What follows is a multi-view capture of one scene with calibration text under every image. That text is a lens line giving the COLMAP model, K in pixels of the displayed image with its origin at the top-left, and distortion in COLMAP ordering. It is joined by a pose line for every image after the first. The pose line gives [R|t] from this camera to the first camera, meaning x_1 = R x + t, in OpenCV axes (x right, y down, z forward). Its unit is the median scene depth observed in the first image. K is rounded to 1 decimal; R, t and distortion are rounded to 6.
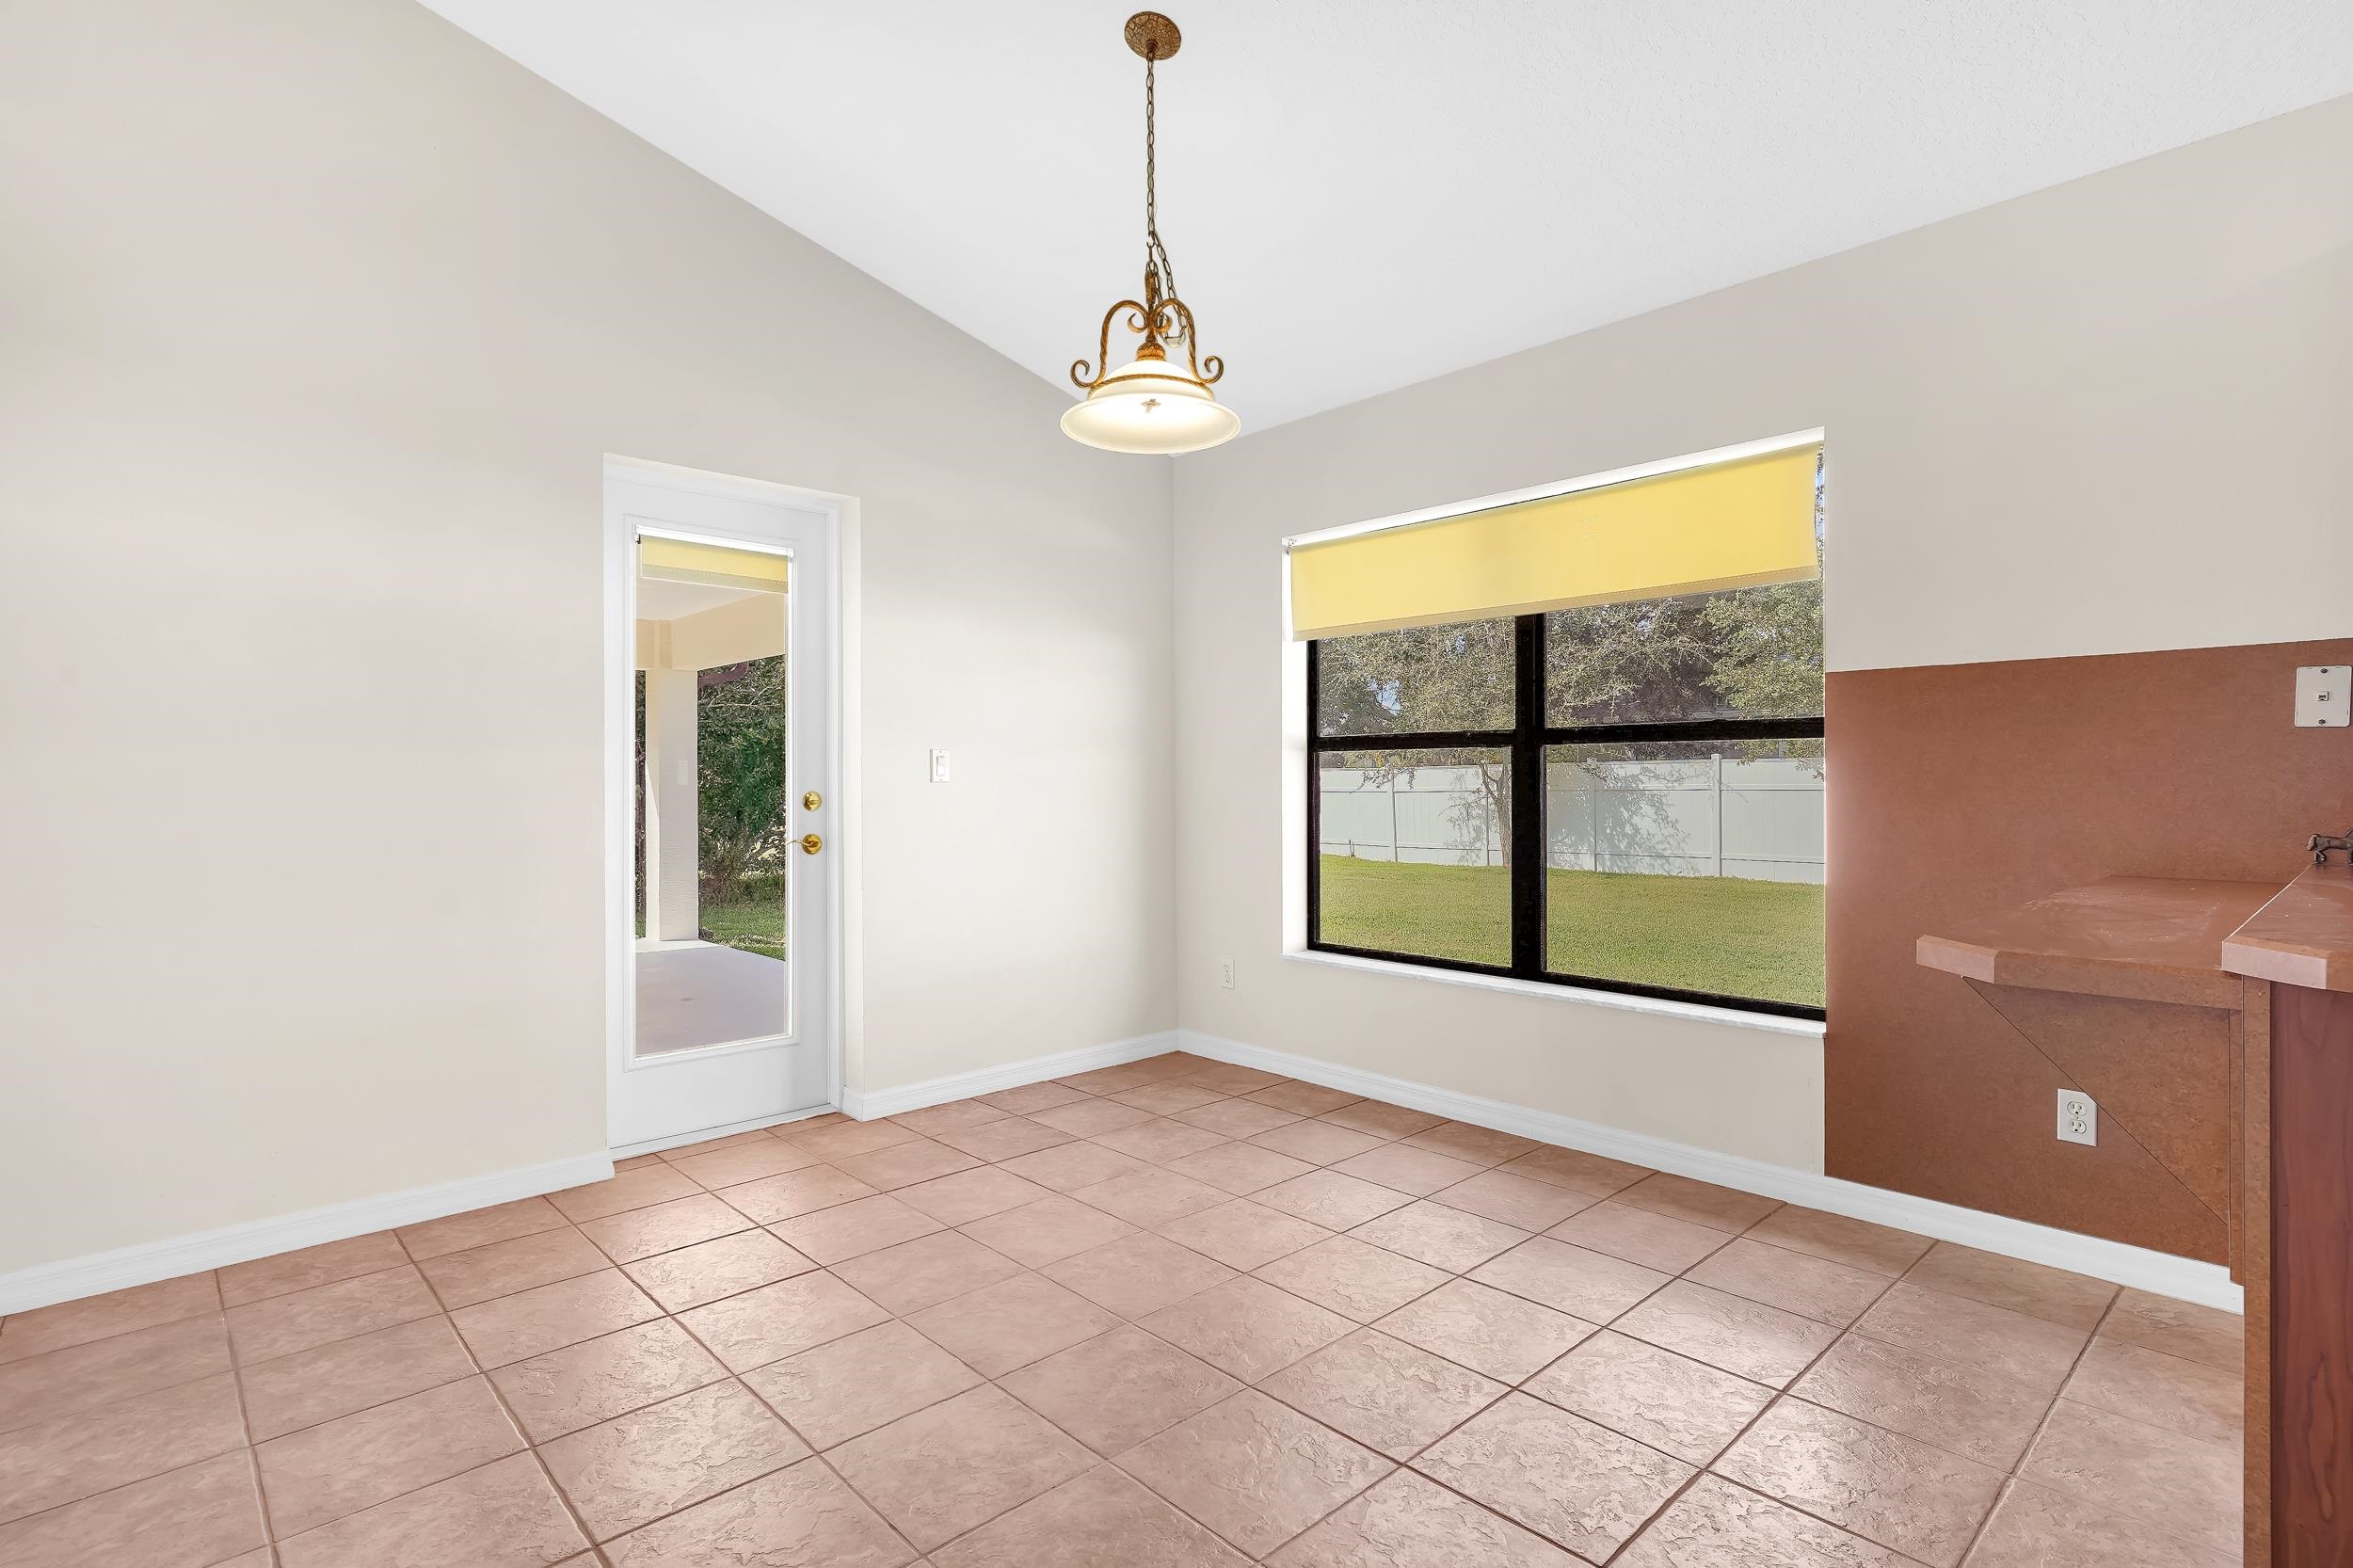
lens RADIAL K [[1136.3, 0, 1191.0], [0, 1136.3, 789.0], [0, 0, 1]] dist [0.005302, -0.000942]
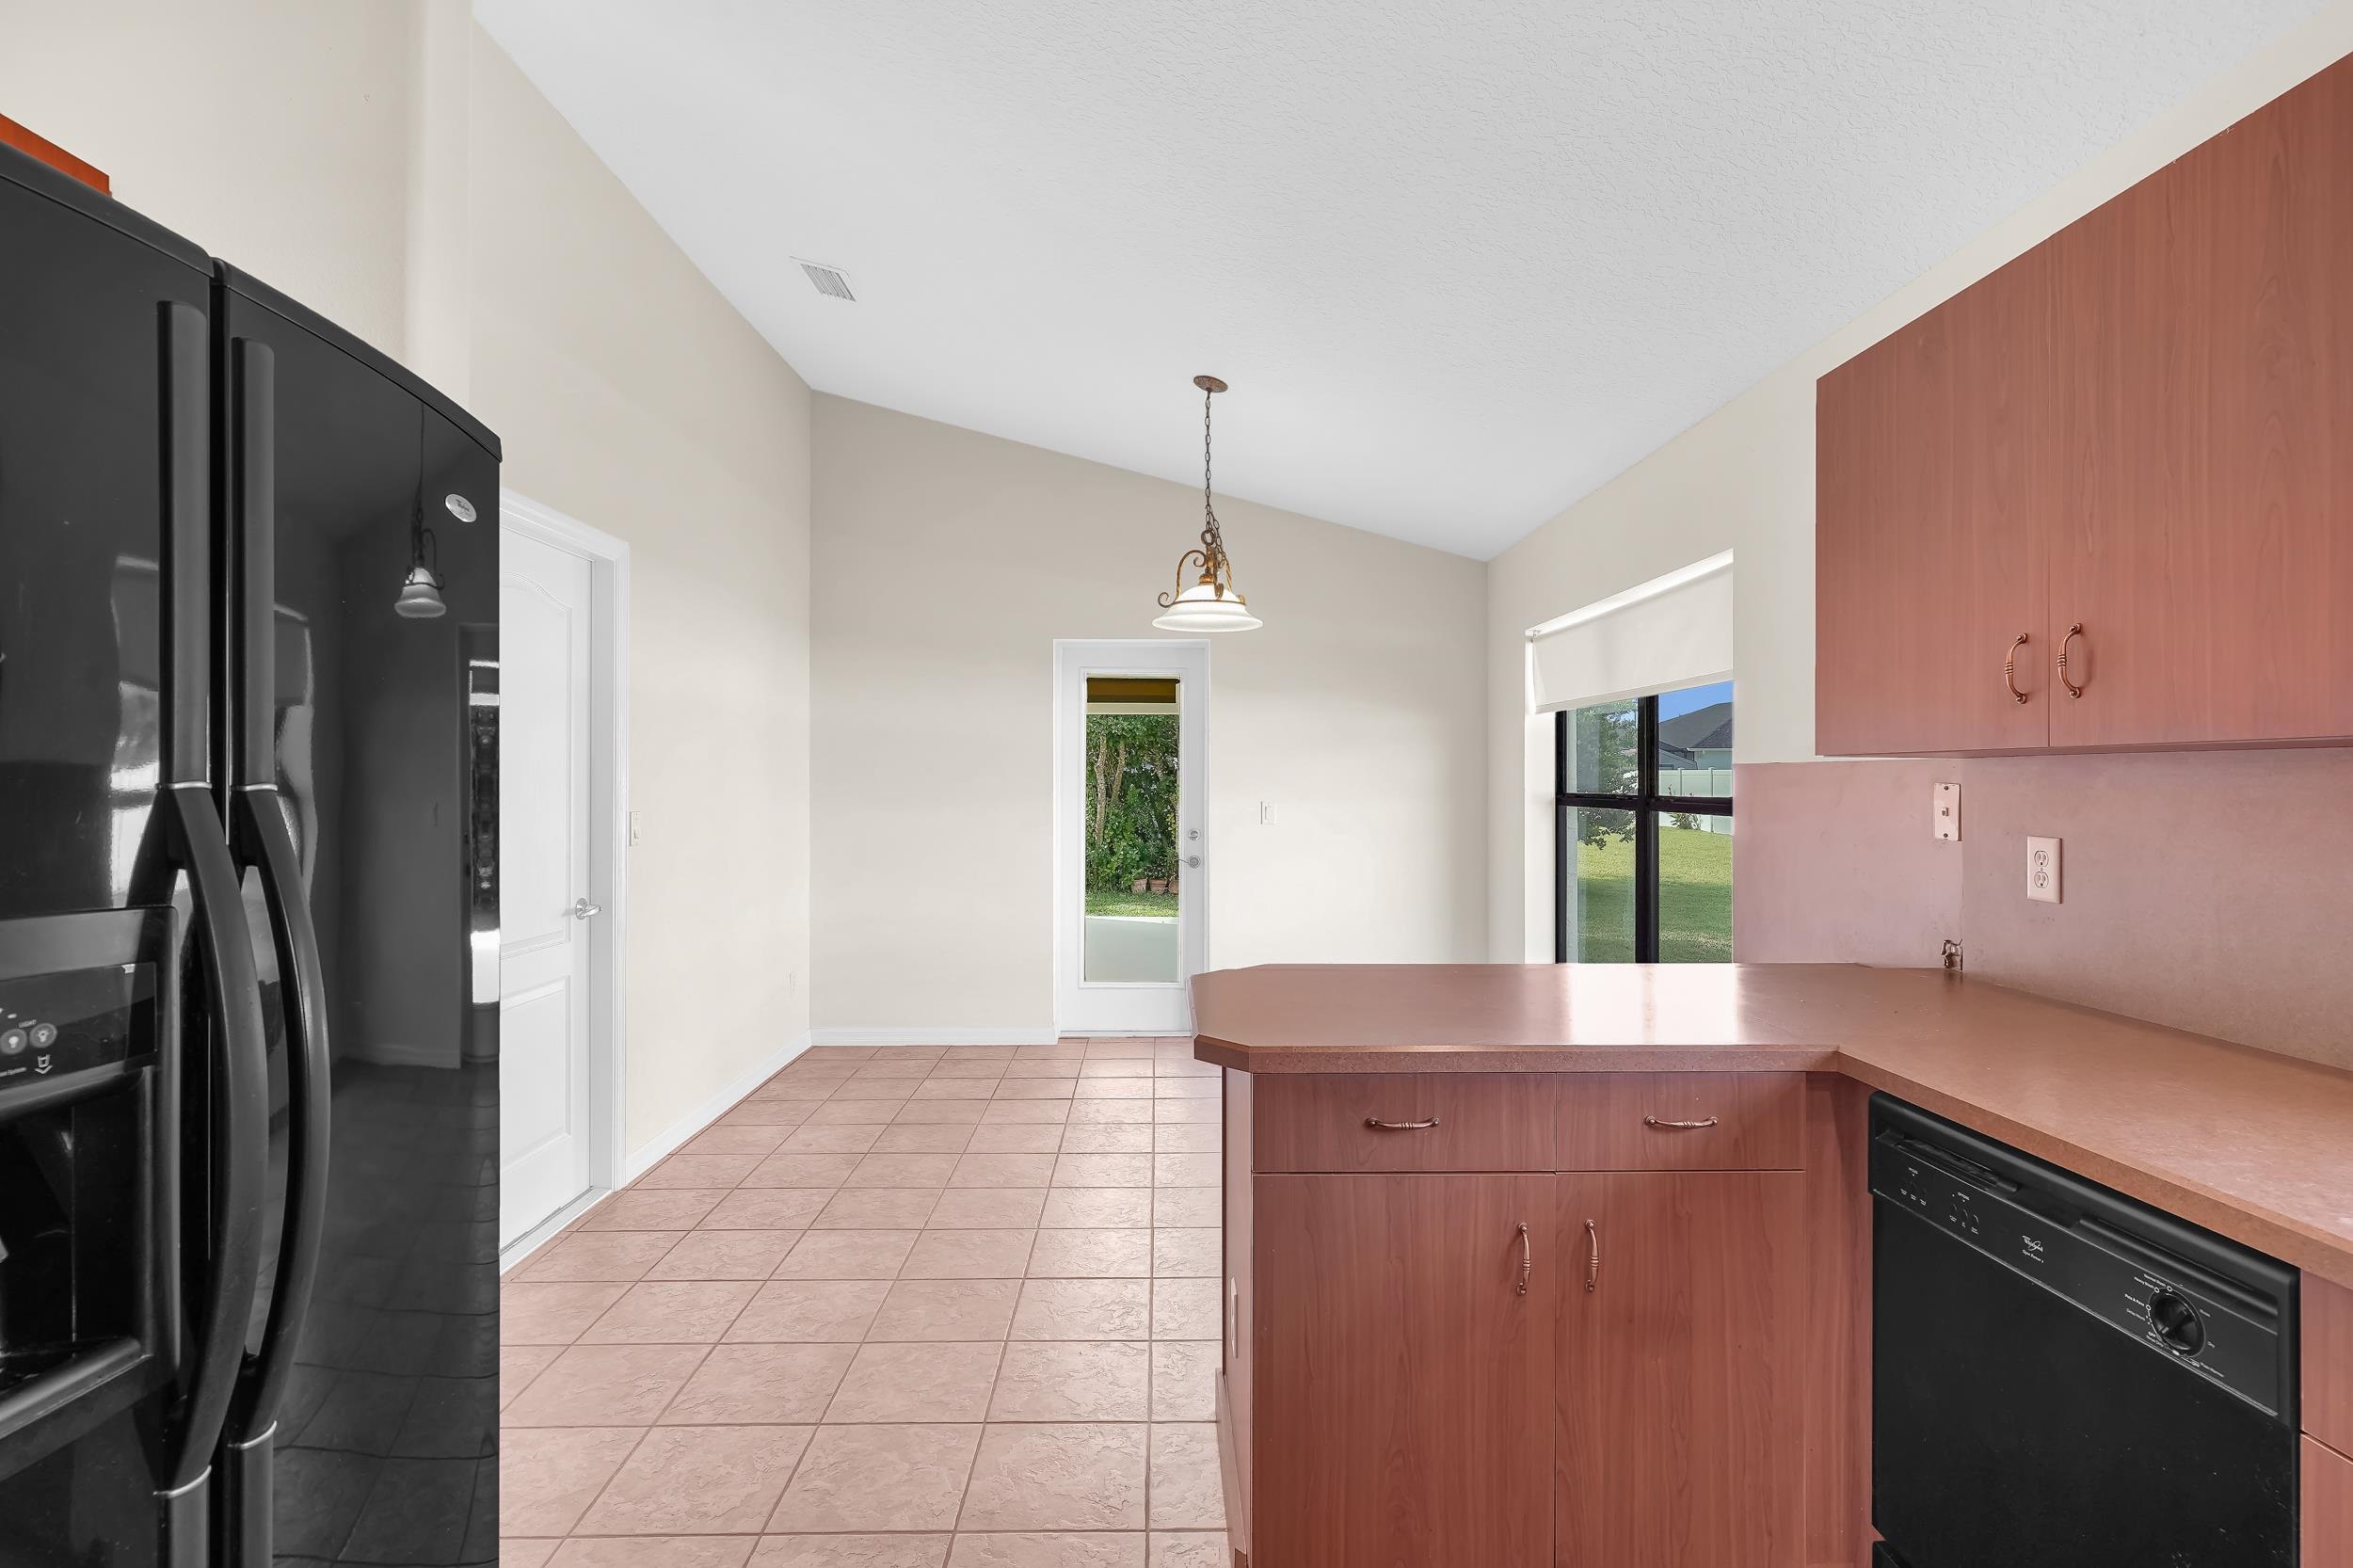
lens RADIAL K [[1136.3, 0, 1200.2], [0, 1136.3, 789.1], [0, 0, 1]] dist [0.005302, -0.000942]
pose [[0.754773, 0.013215, -0.655853, 0.712410], [-0.012503, 0.999905, 0.005758, -0.061542], [0.655867, 0.003854, 0.754867, -0.166565]]
